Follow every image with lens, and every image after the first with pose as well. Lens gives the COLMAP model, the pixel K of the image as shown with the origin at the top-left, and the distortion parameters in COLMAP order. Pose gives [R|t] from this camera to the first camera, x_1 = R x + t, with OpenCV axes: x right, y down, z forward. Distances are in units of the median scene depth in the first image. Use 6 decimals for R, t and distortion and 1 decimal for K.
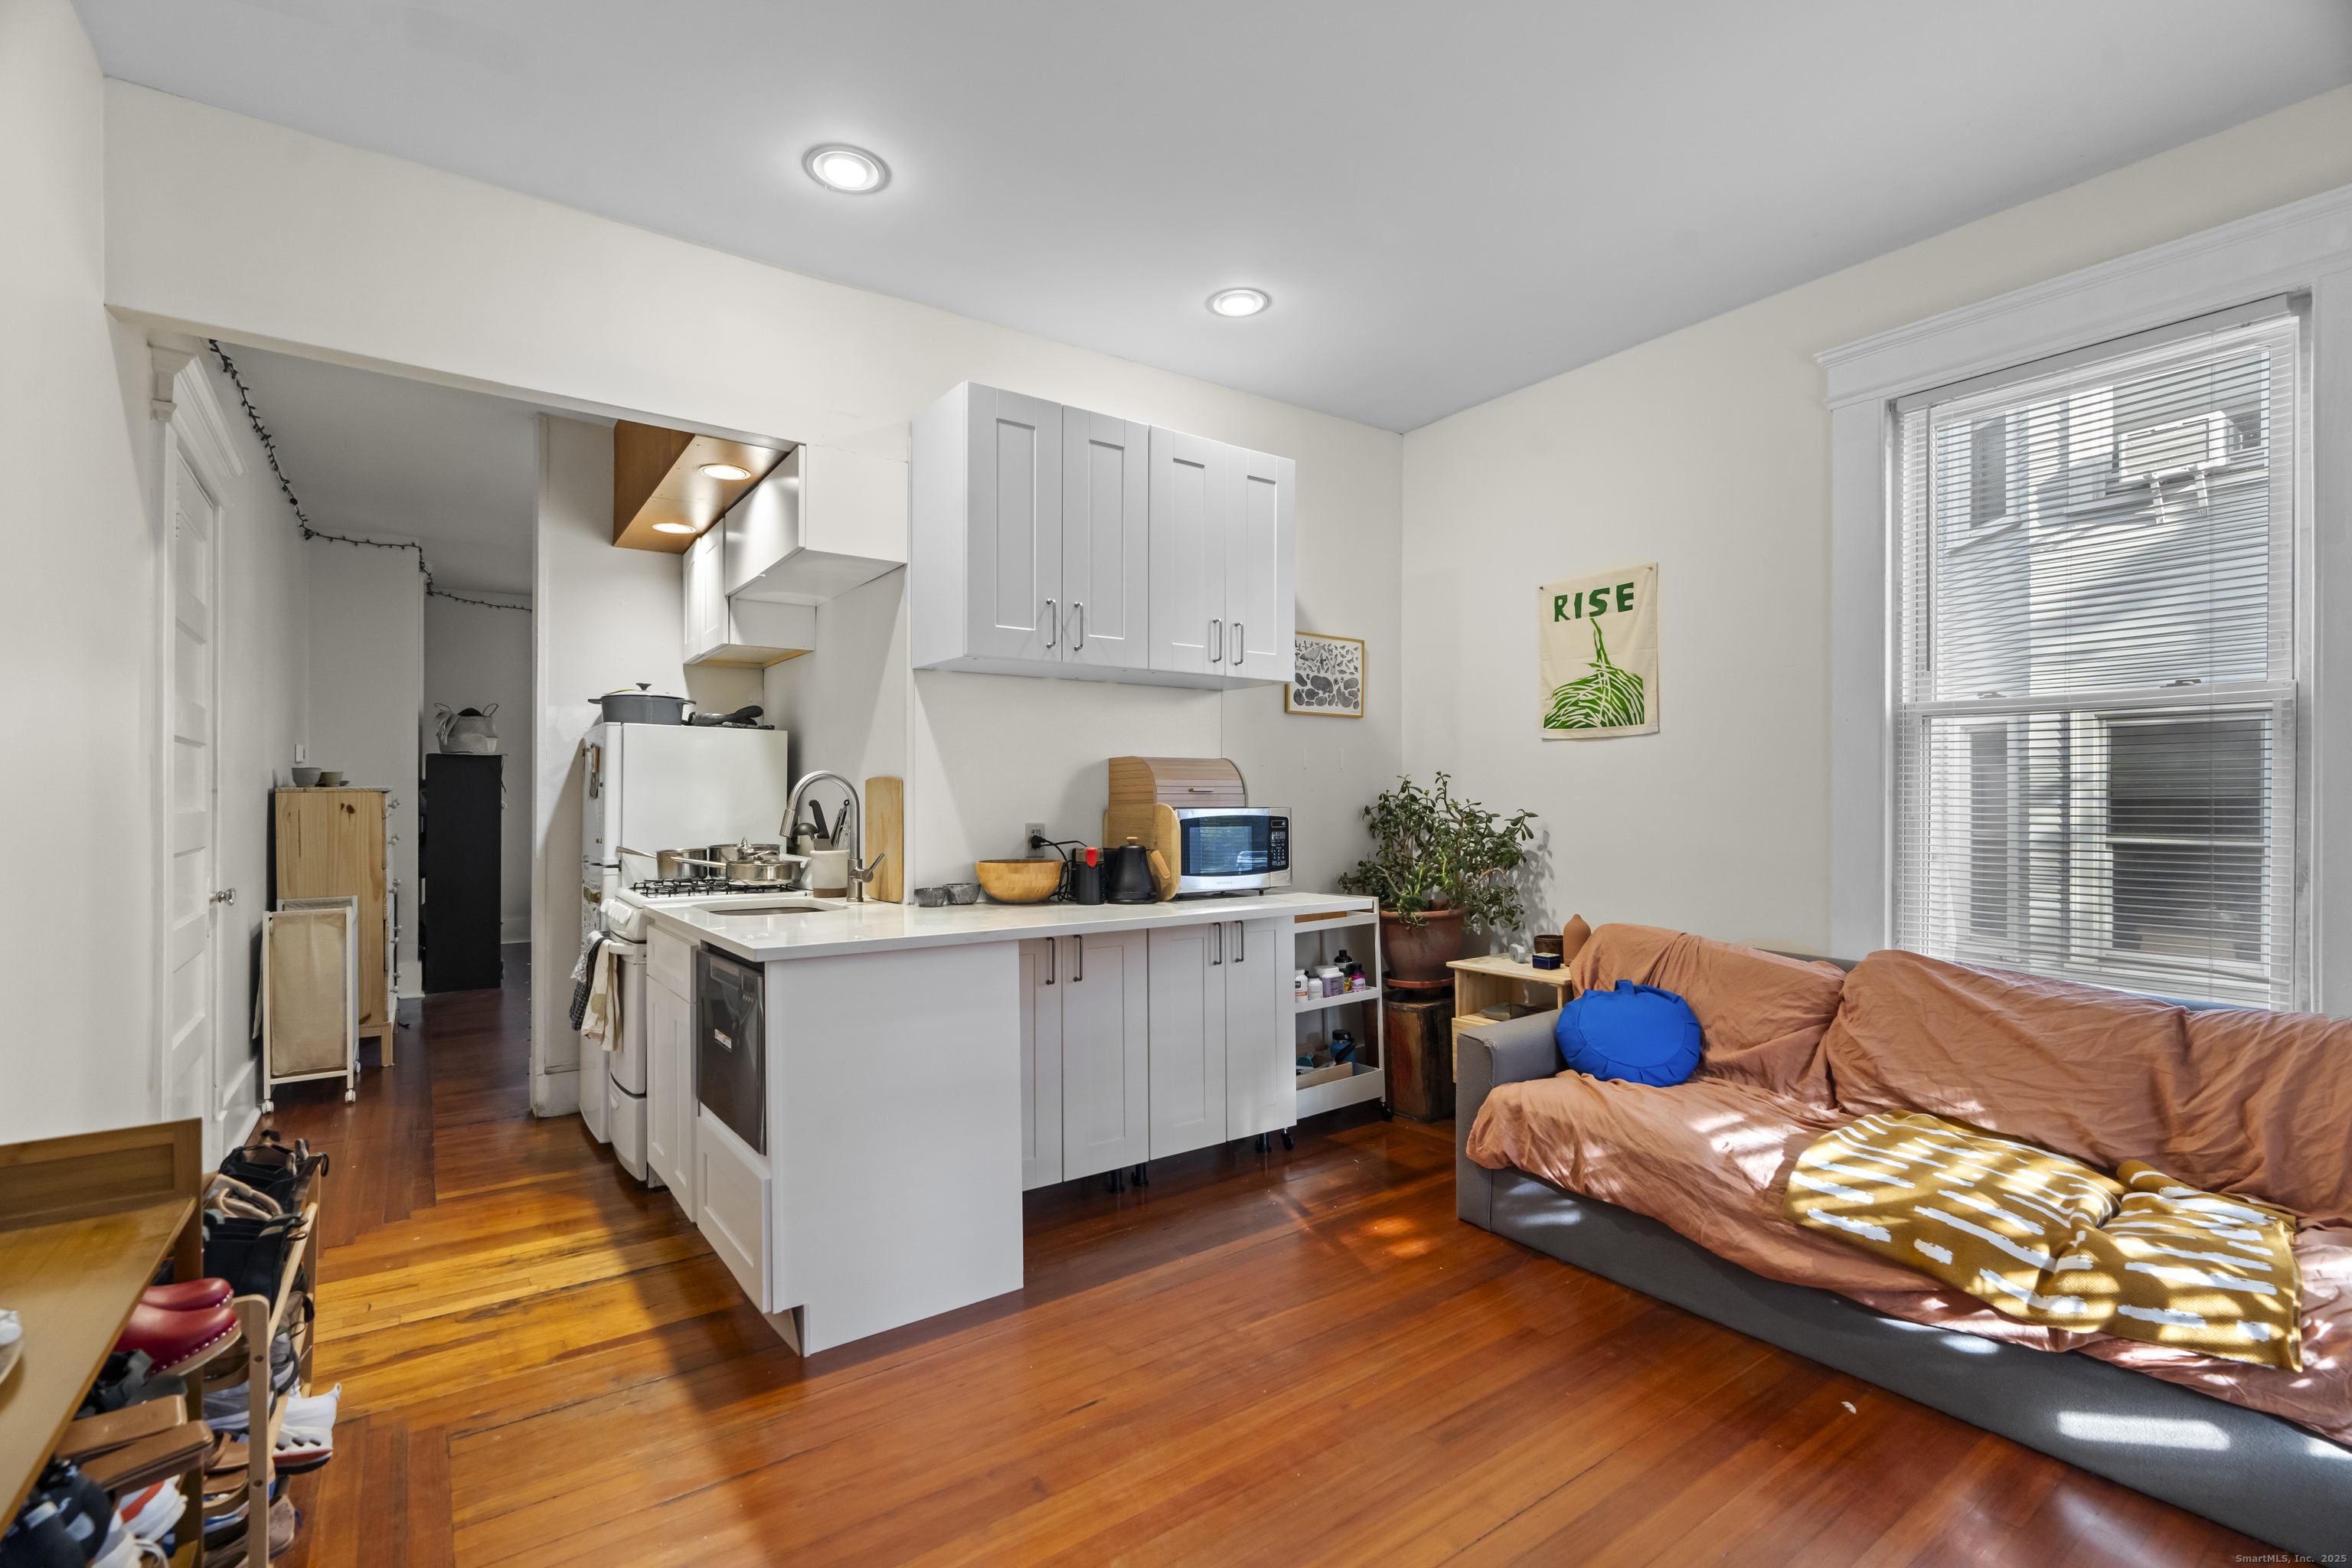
lens RADIAL K [[1052.9, 0, 1185.9], [0, 1052.9, 786.4], [0, 0, 1]] dist [-0.001769, 0.001977]
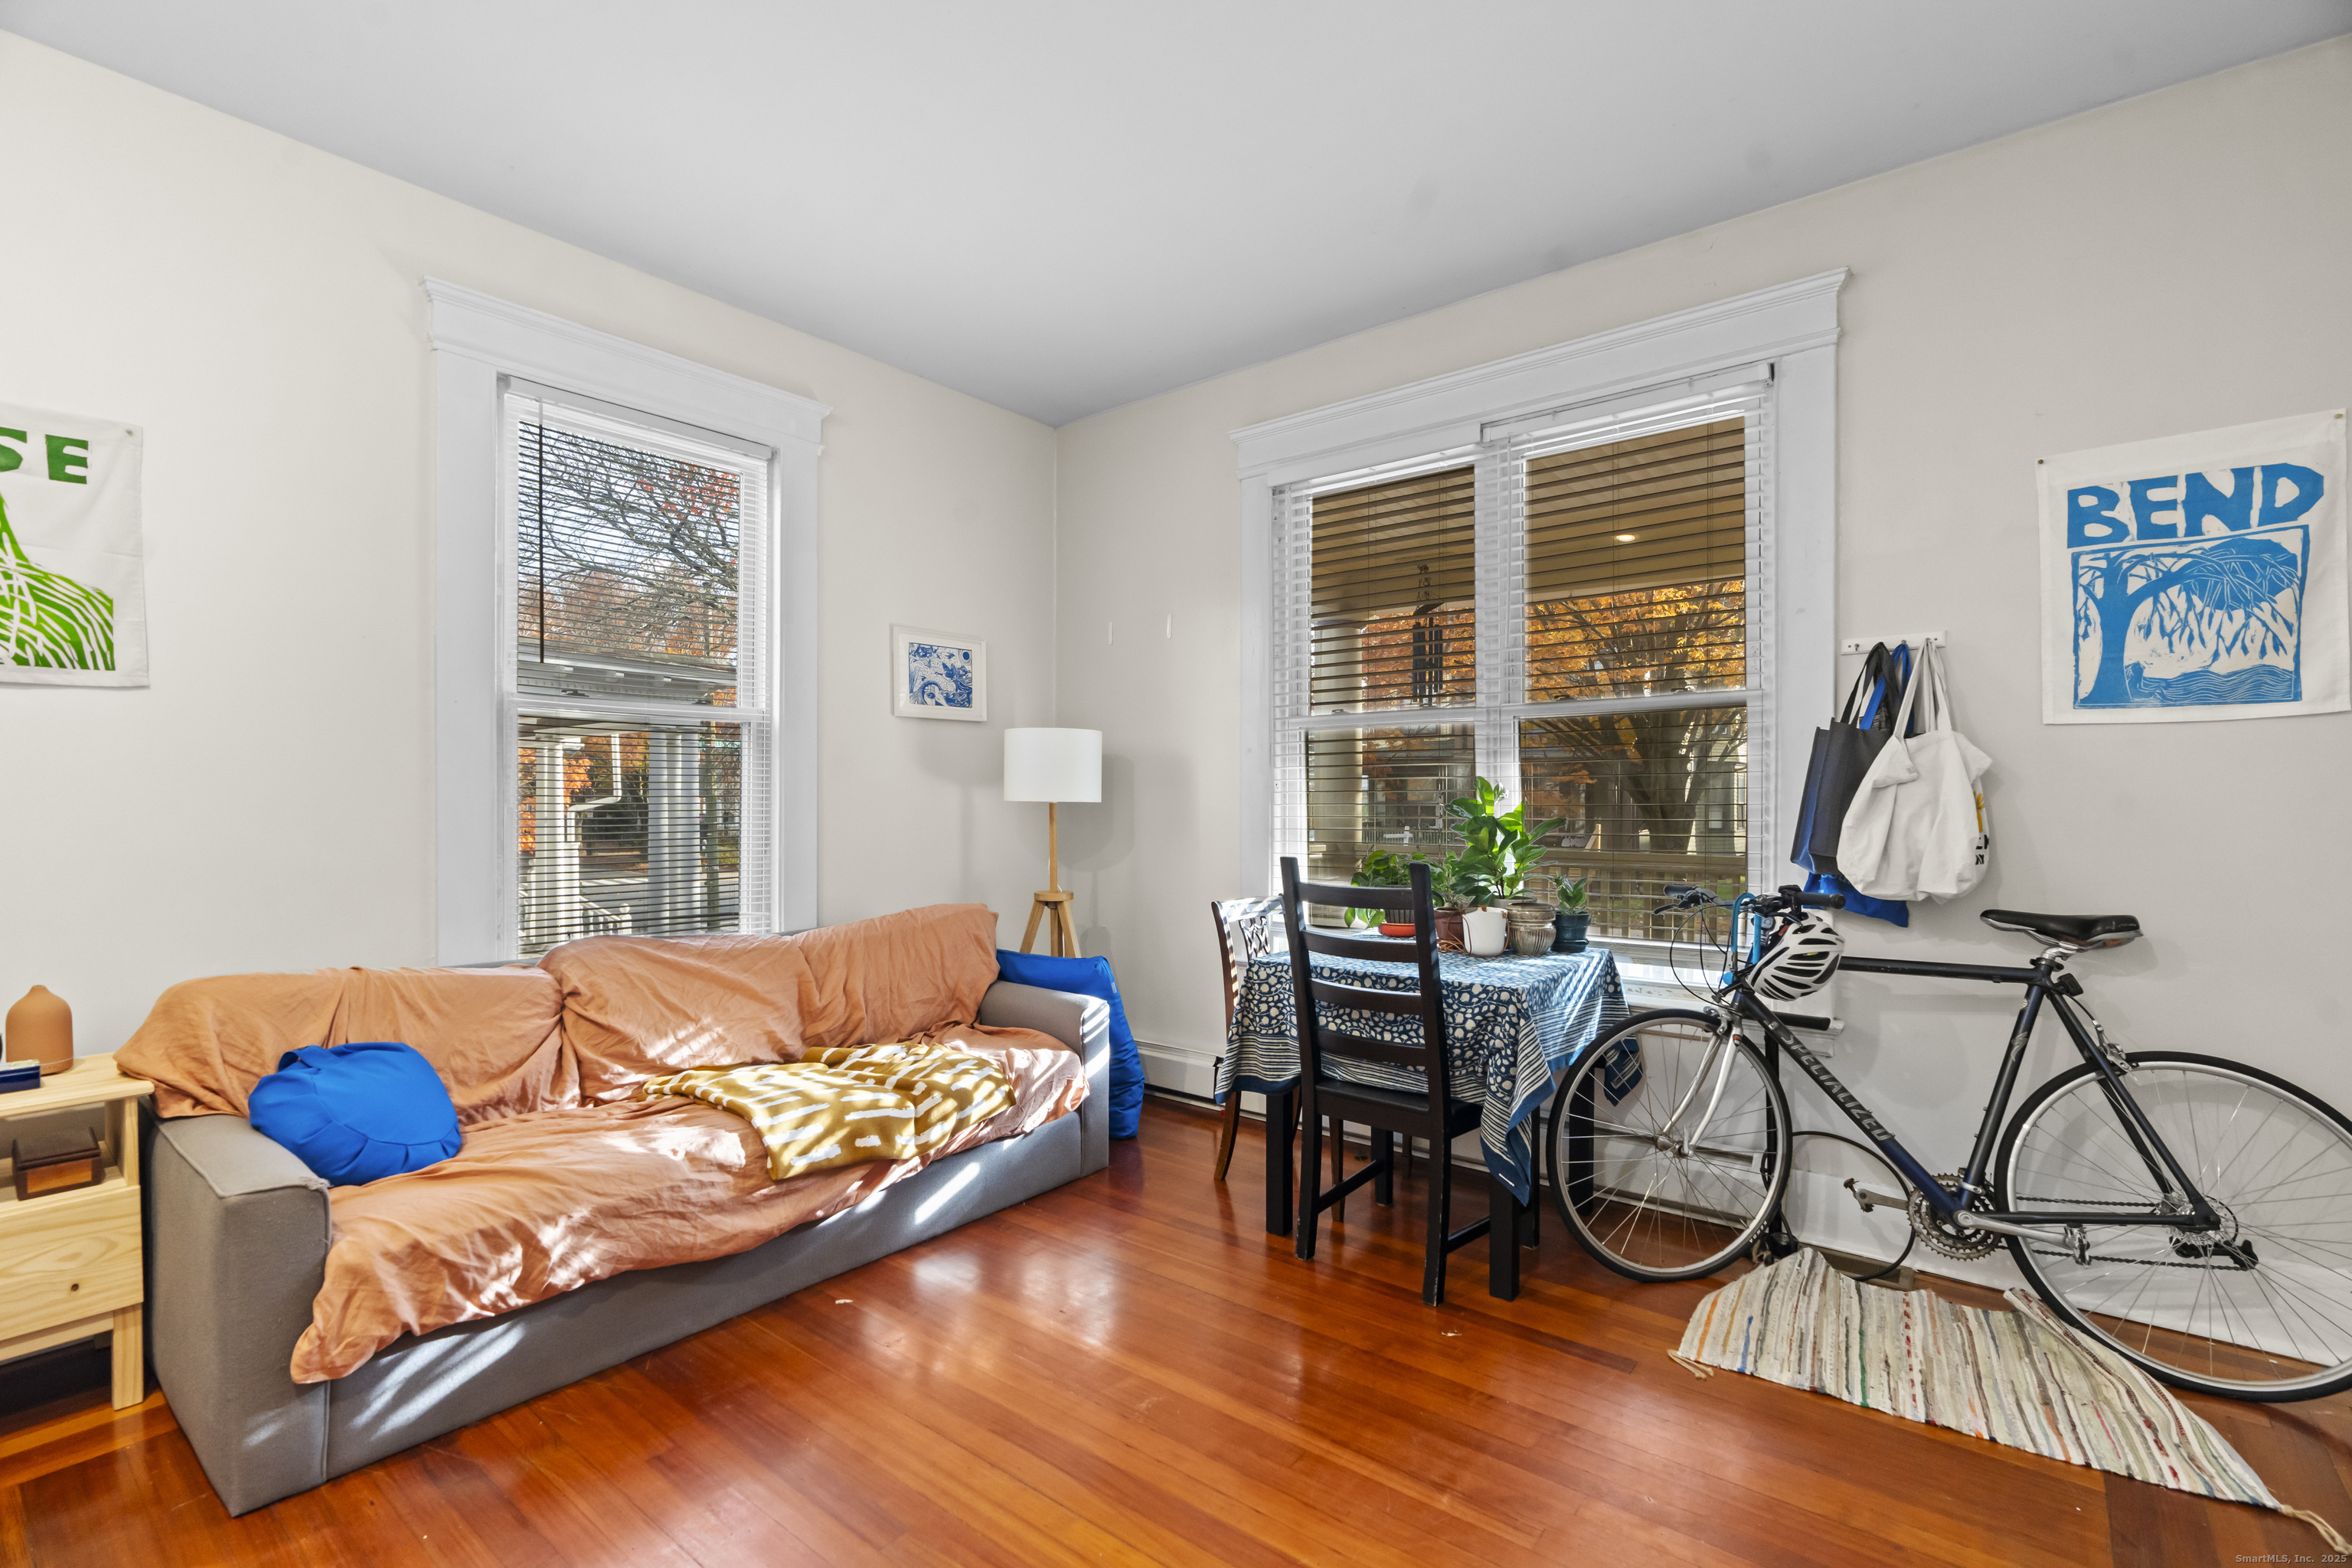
lens RADIAL K [[1052.9, 0, 1179.5], [0, 1052.9, 804.2], [0, 0, 1]] dist [-0.001769, 0.001977]
pose [[-0.250809, -0.001059, 0.968036, -0.568600], [-0.005981, 0.999982, -0.000456, 0.029439], [-0.968018, -0.005905, -0.250811, 0.879836]]
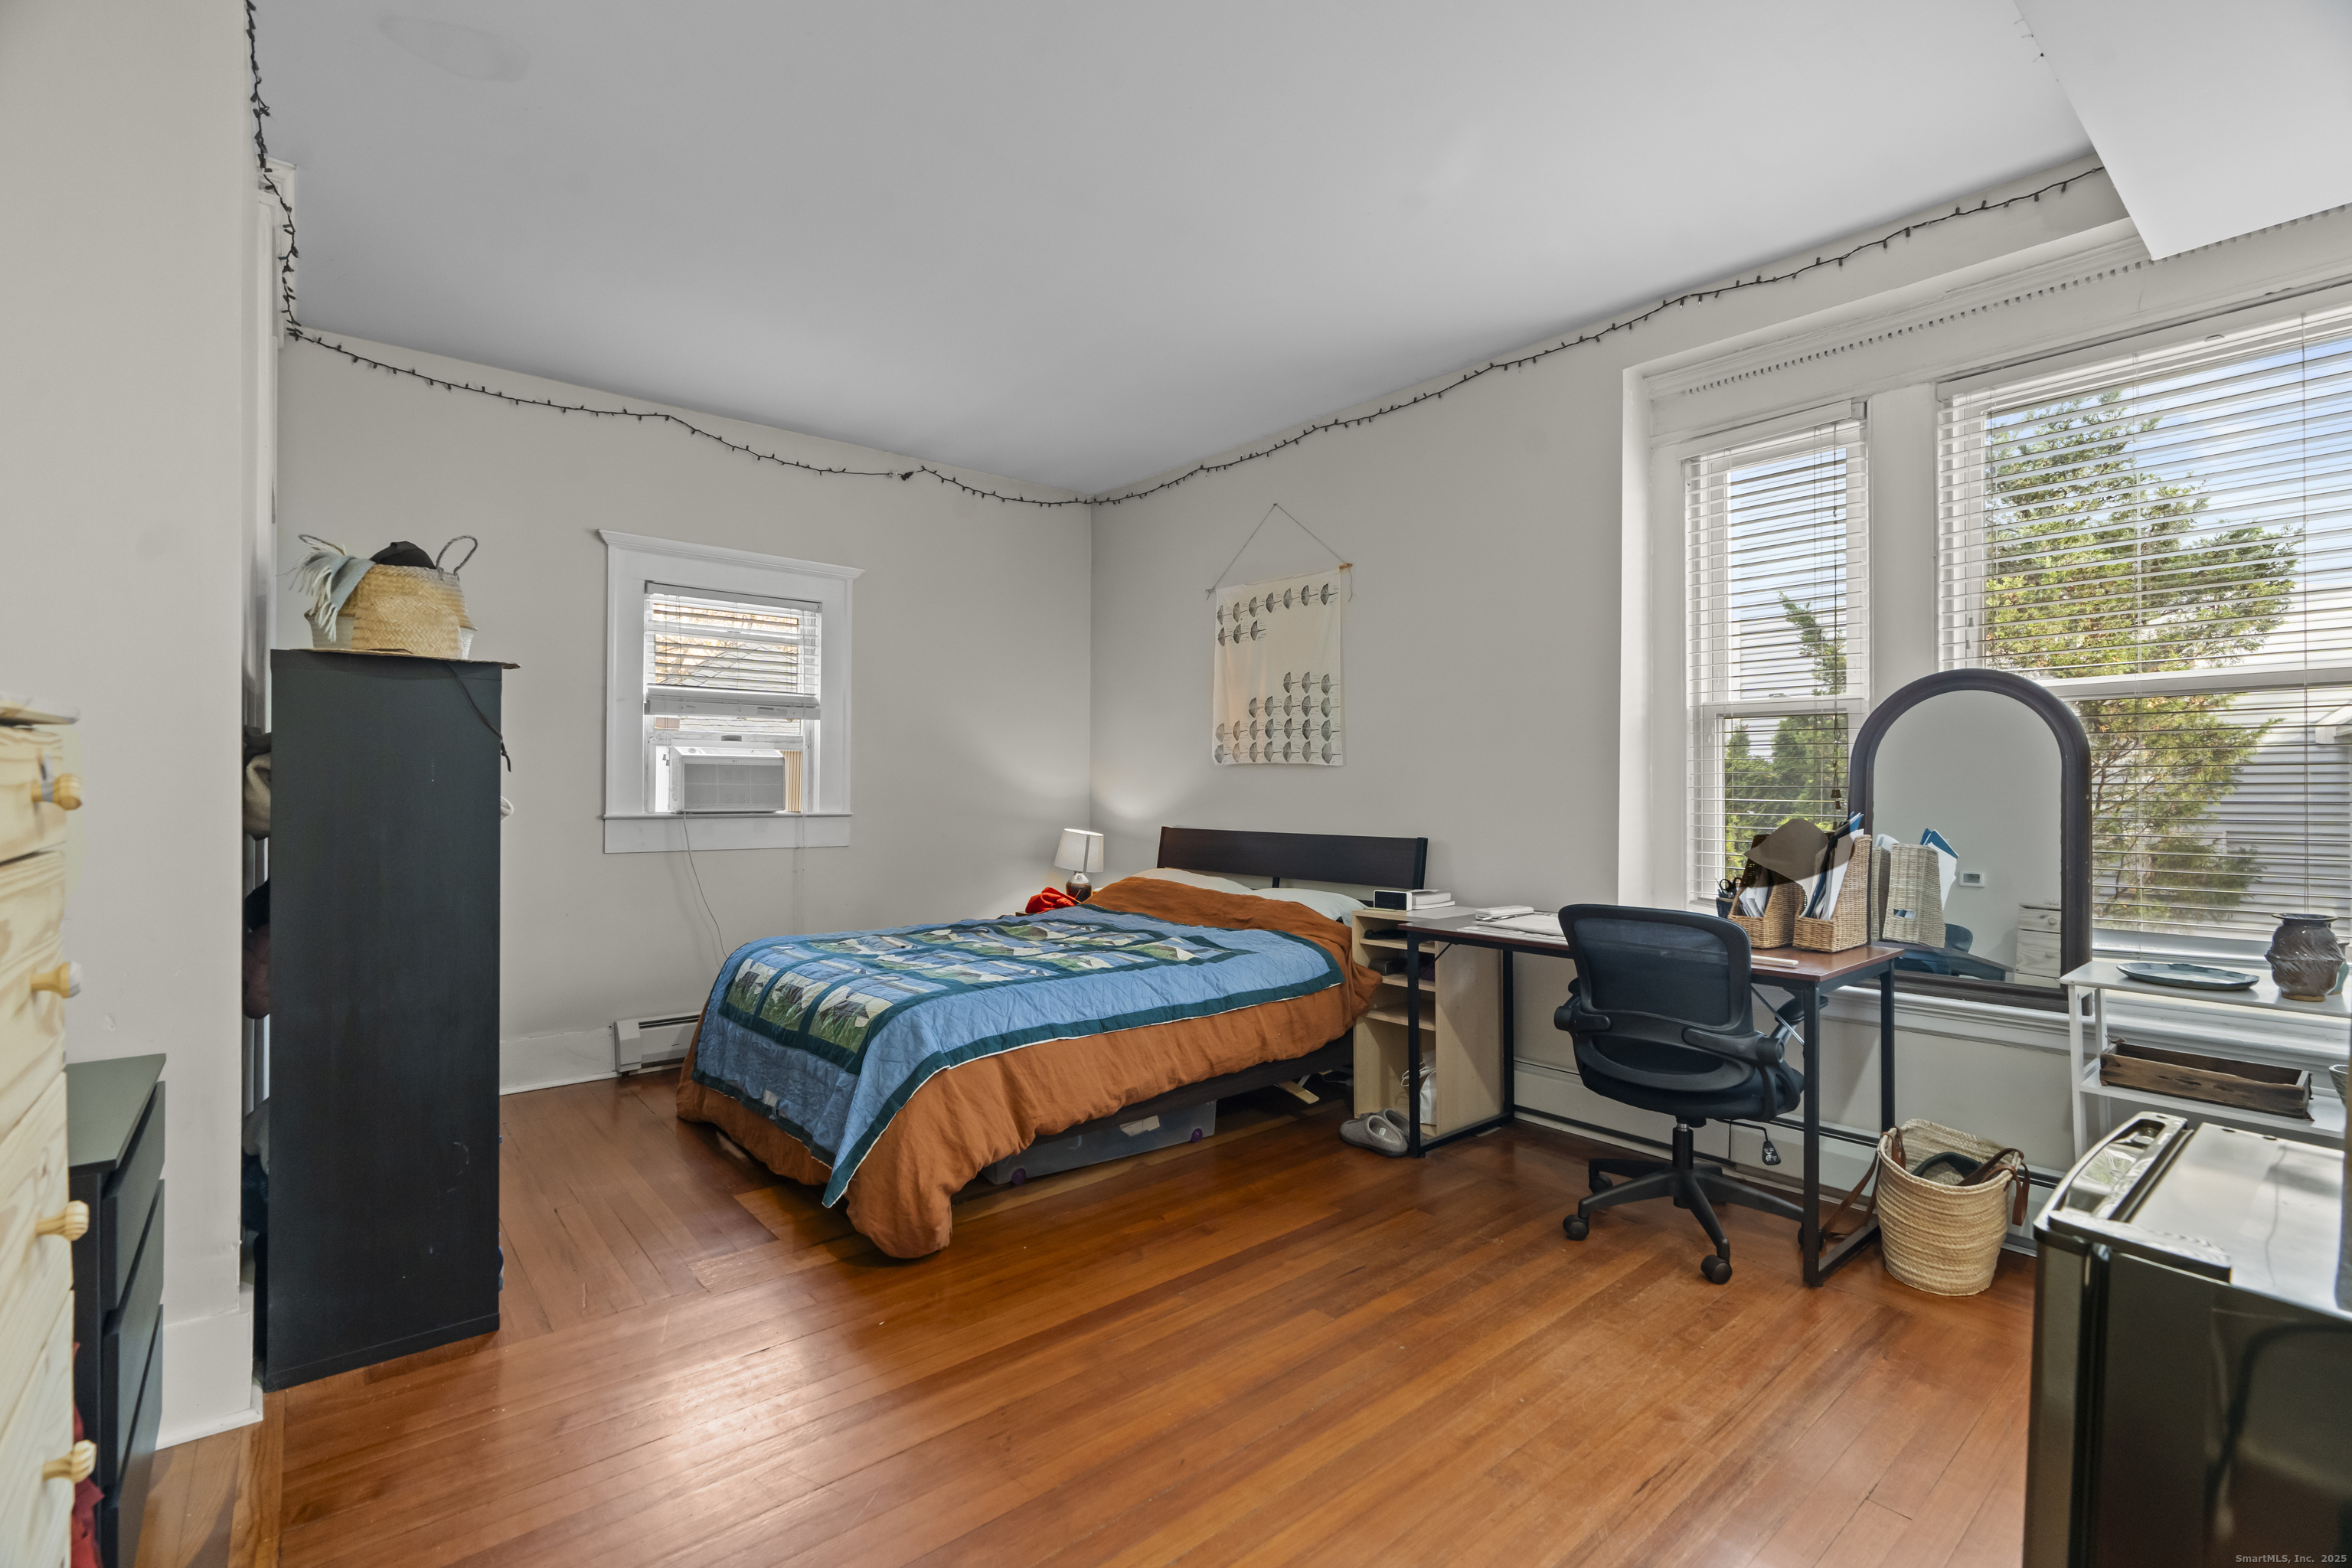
lens RADIAL K [[1052.9, 0, 1169.1], [0, 1052.9, 802.4], [0, 0, 1]] dist [-0.001769, 0.001977]
pose [[0.998324, -0.005819, 0.057579, -0.100200], [0.006111, 0.999969, -0.004899, 0.004449], [-0.057548, 0.005242, 0.998329, 0.142722]]
